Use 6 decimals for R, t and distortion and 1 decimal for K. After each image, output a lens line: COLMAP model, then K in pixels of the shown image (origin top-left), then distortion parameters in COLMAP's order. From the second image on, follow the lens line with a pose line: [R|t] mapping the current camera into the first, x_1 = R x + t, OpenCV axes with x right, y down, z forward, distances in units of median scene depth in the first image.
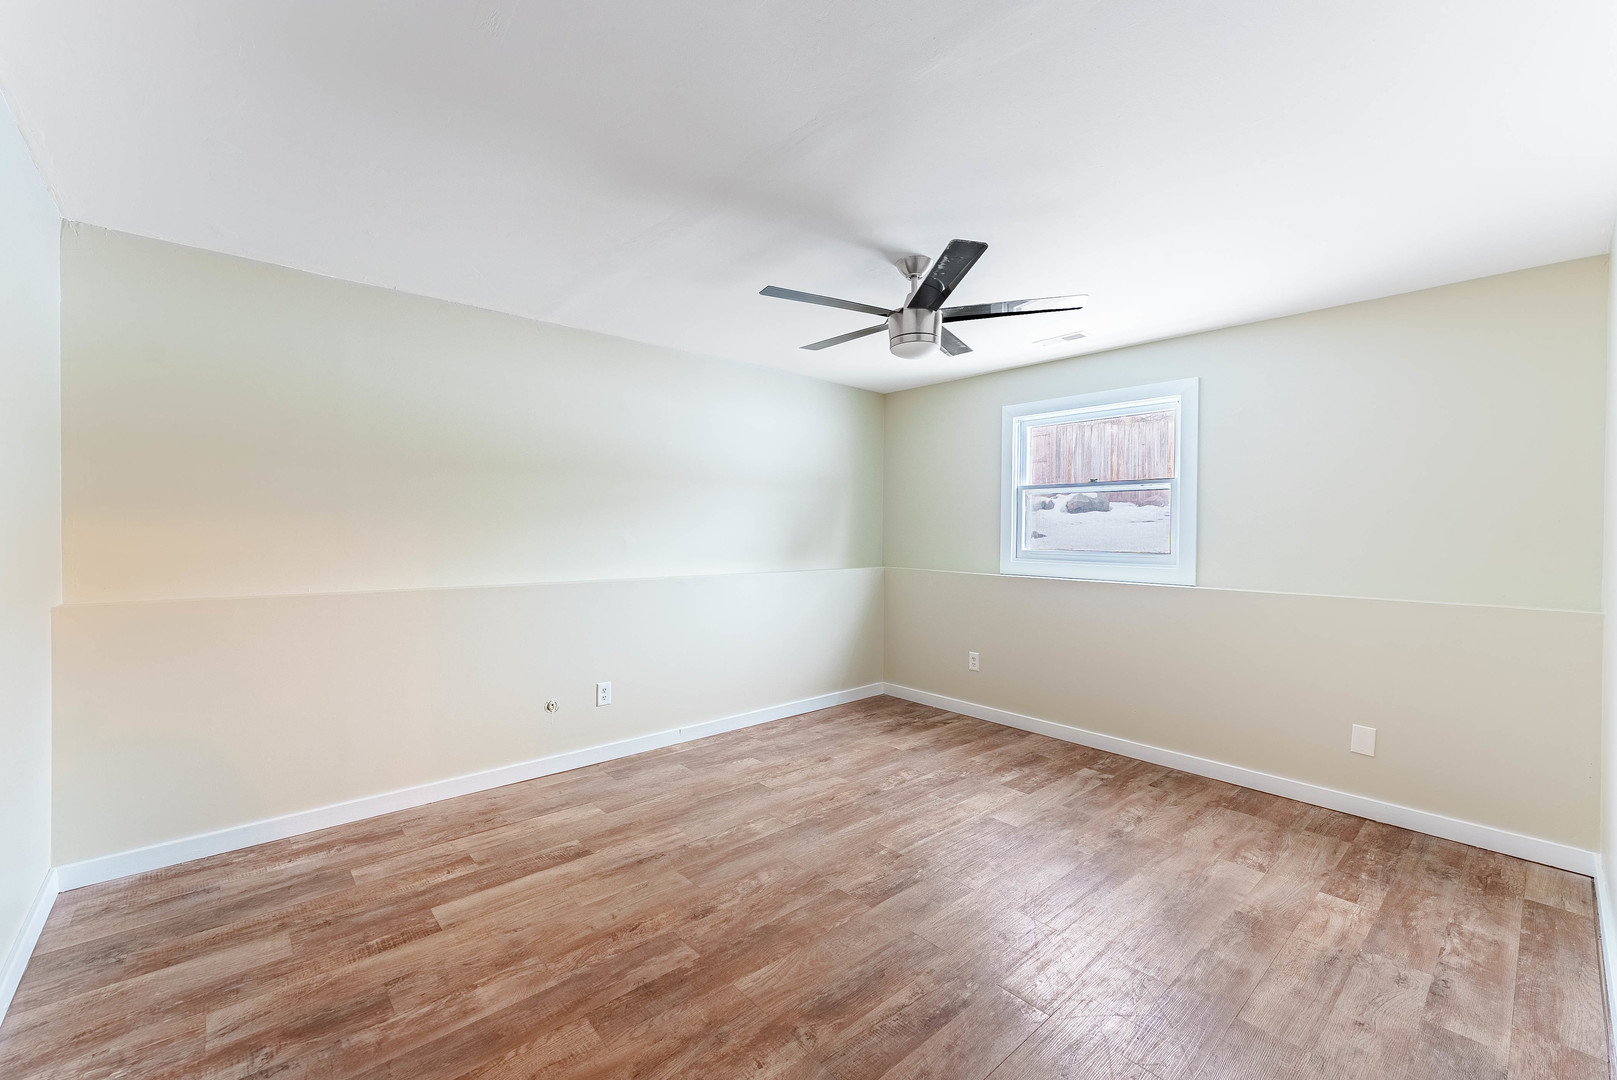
lens RADIAL K [[664.9, 0, 799.0], [0, 664.9, 536.7], [0, 0, 1]] dist [0.000005, 0.000120]
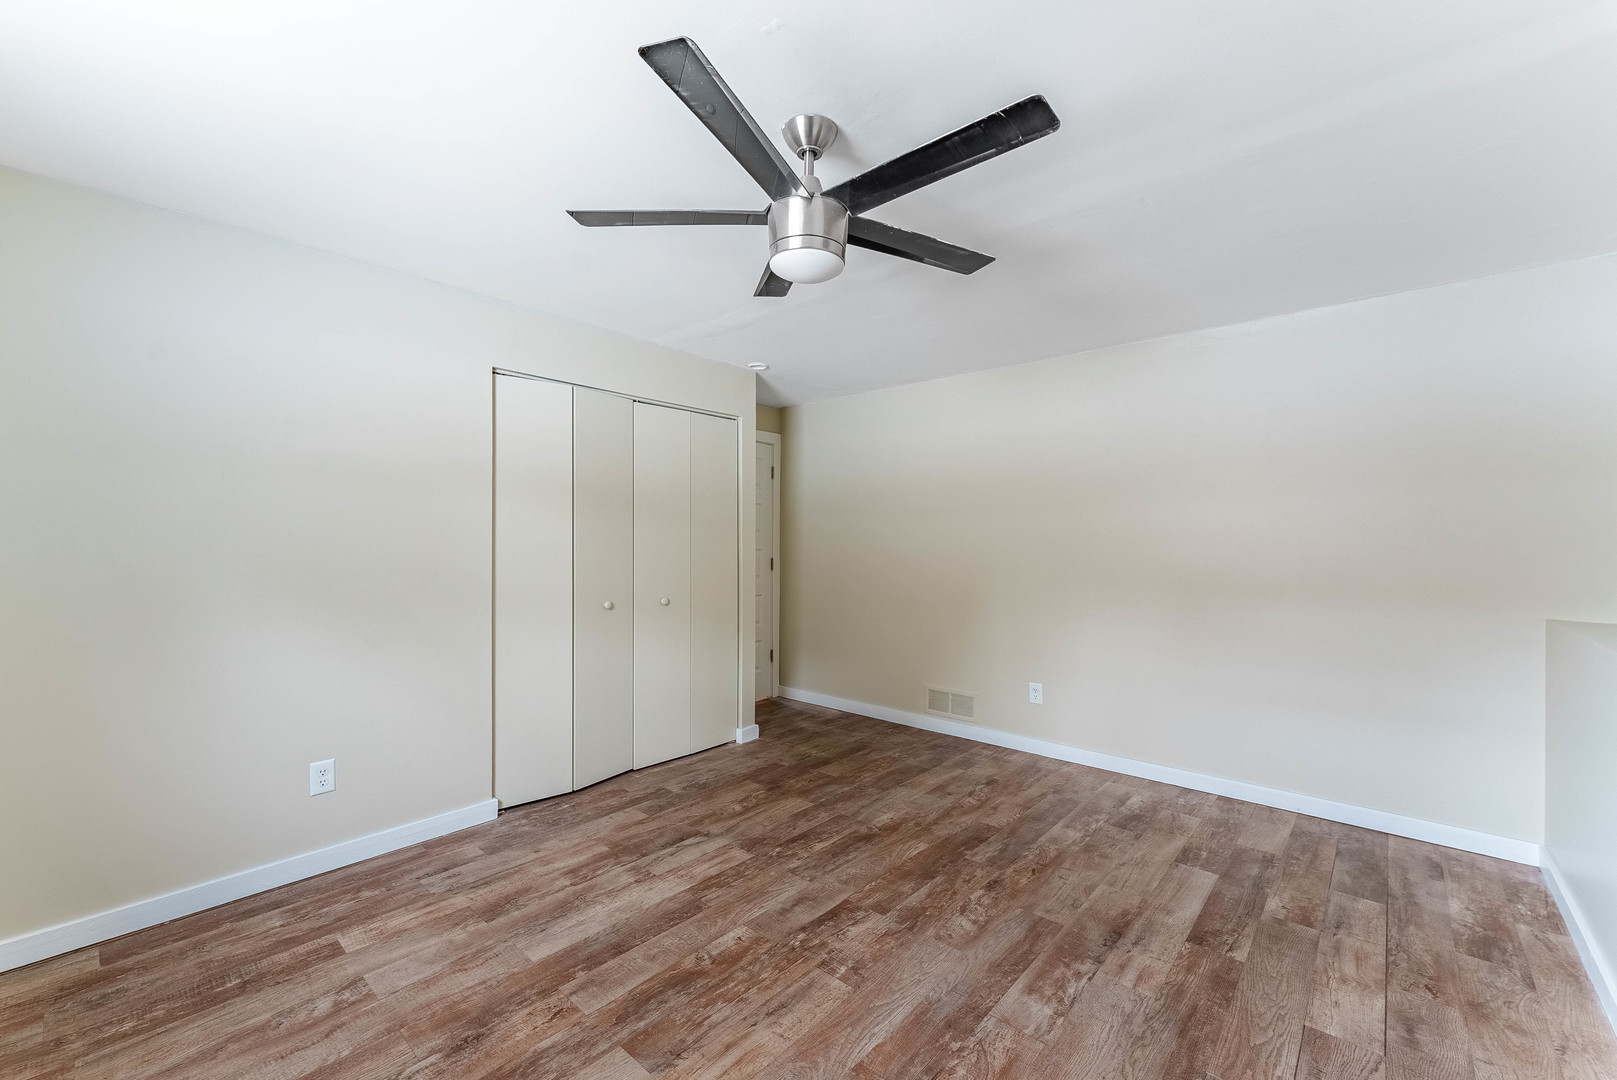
lens RADIAL K [[664.9, 0, 807.7], [0, 664.9, 542.9], [0, 0, 1]] dist [0.000005, 0.000120]
pose [[-0.991866, -0.011072, -0.126802, 0.306903], [-0.012452, 0.999872, 0.010091, -0.024401], [0.126674, 0.011588, -0.991877, 2.003445]]
